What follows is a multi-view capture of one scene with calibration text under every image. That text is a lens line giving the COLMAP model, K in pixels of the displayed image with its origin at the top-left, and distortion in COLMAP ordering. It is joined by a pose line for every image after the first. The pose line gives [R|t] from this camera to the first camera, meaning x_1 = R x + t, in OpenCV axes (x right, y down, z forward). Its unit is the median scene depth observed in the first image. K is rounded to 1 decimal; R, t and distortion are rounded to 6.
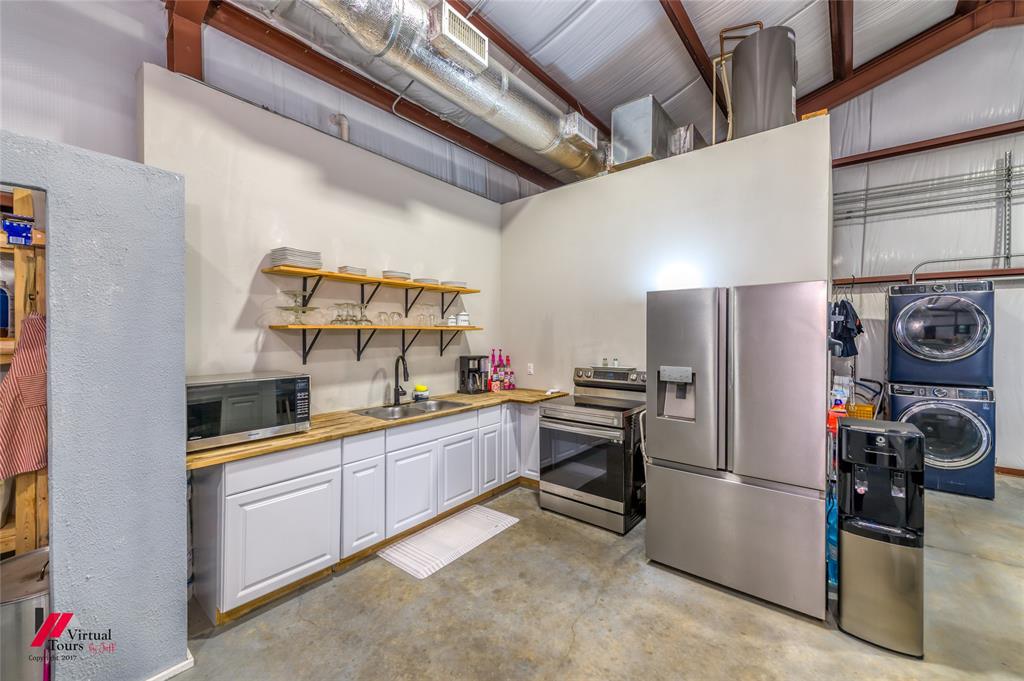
lens RADIAL K [[409.6, 0, 514.3], [0, 409.6, 337.7], [0, 0, 1]] dist [0.010270, -0.000909]
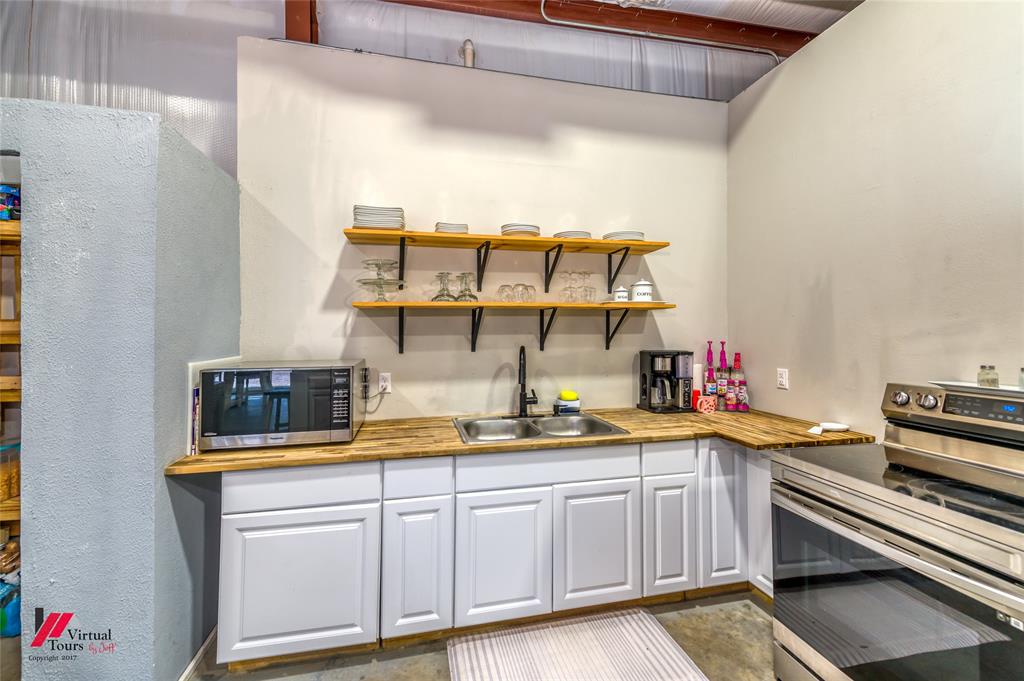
lens RADIAL K [[409.6, 0, 497.7], [0, 409.6, 326.0], [0, 0, 1]] dist [0.010270, -0.000909]
pose [[0.767184, -0.009183, -0.641362, 0.124563], [-0.002003, 0.999858, -0.016712, 0.020863], [0.641425, 0.014106, 0.767056, 0.422178]]
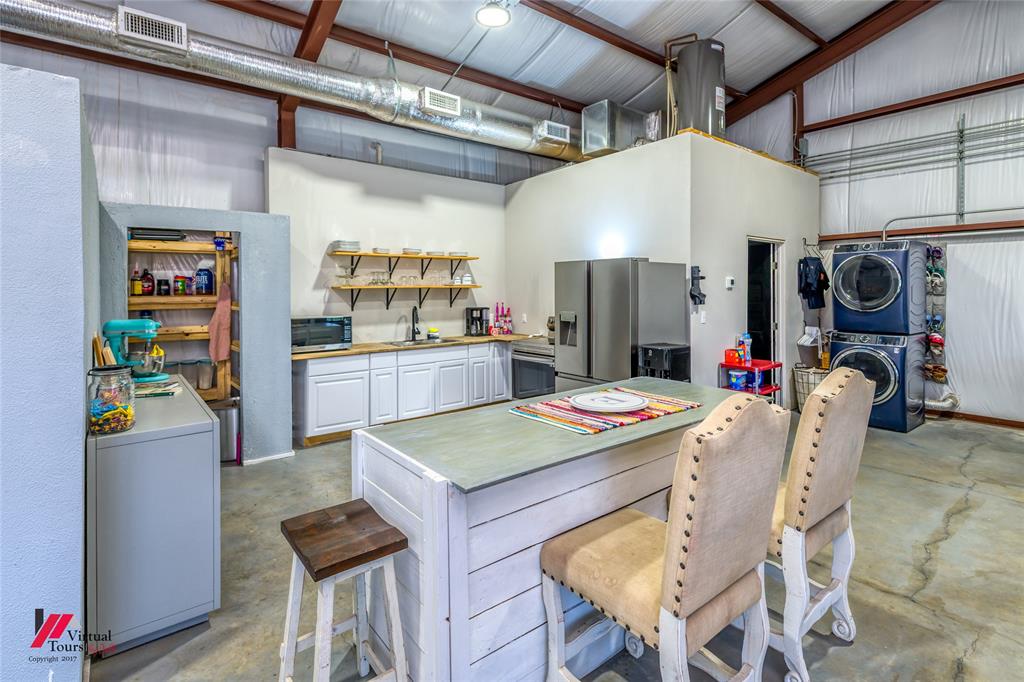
lens RADIAL K [[504.0, 0, 521.2], [0, 504.0, 293.2], [0, 0, 1]] dist [0.015654, 0.001696]
pose [[0.976330, -0.006772, -0.216181, 0.453116], [0.006451, 0.999977, -0.002190, 0.003861], [0.216190, 0.000743, 0.976351, -0.631304]]
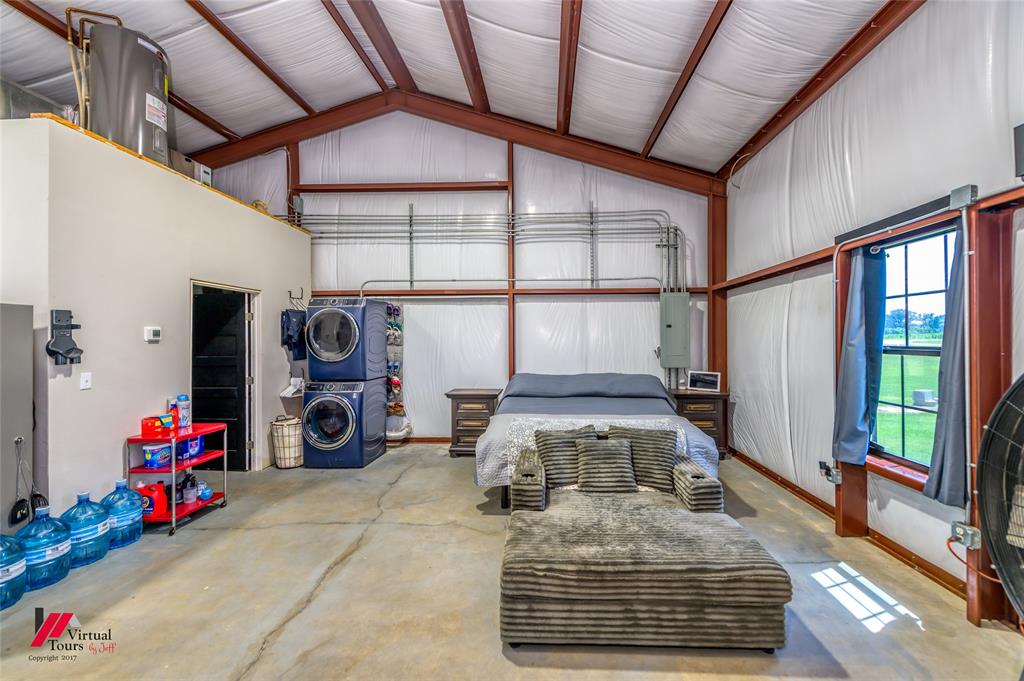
lens RADIAL K [[409.6, 0, 537.8], [0, 409.6, 334.4], [0, 0, 1]] dist [0.010270, -0.000909]
pose [[0.800809, -0.005576, 0.598894, 0.876508], [0.017224, 0.999757, -0.013722, 0.003818], [-0.598672, 0.021304, 0.800711, -0.377617]]
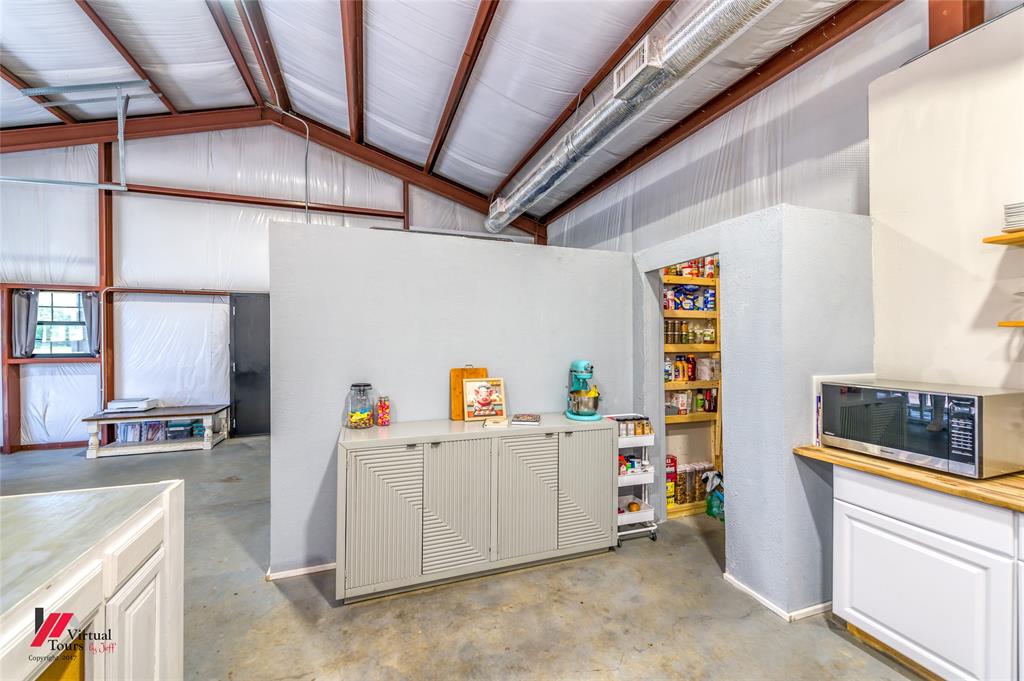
lens RADIAL K [[409.6, 0, 516.7], [0, 409.6, 340.6], [0, 0, 1]] dist [0.010270, -0.000909]
pose [[-0.522760, 0.004262, -0.852469, 0.322947], [-0.003815, 0.999966, 0.007339, -0.000862], [0.852471, 0.007089, -0.522726, 0.501161]]
